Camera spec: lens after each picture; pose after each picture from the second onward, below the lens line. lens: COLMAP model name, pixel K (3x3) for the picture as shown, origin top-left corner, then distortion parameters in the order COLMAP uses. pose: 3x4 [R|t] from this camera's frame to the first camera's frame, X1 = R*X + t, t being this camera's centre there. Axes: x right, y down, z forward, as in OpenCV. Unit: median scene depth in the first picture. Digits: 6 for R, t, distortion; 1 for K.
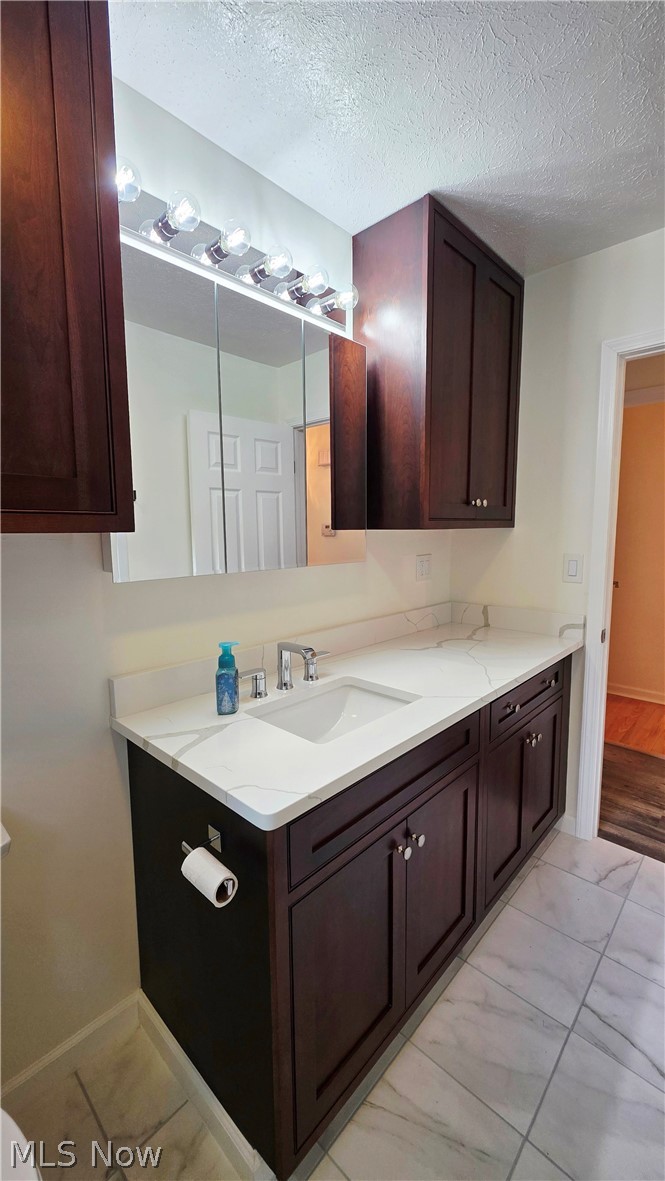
lens RADIAL K [[469.7, 0, 332.5], [0, 469.7, 590.5], [0, 0, 1]] dist [0.003997, 0.000057]
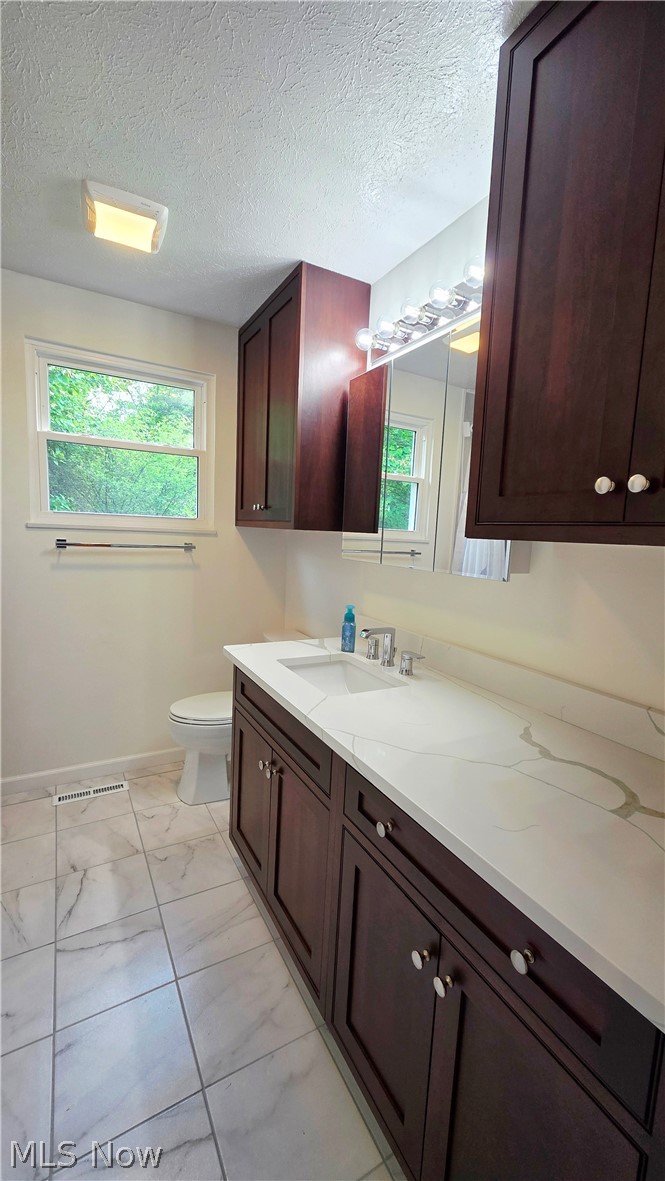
lens RADIAL K [[466.9, 0, 332.5], [0, 466.9, 590.5], [0, 0, 1]] dist [0.000648, 0.000068]
pose [[-0.294714, 0.113720, -0.948795, 1.093565], [-0.157025, 0.973633, 0.165473, -0.162186], [0.942596, 0.197752, -0.269087, 1.200484]]
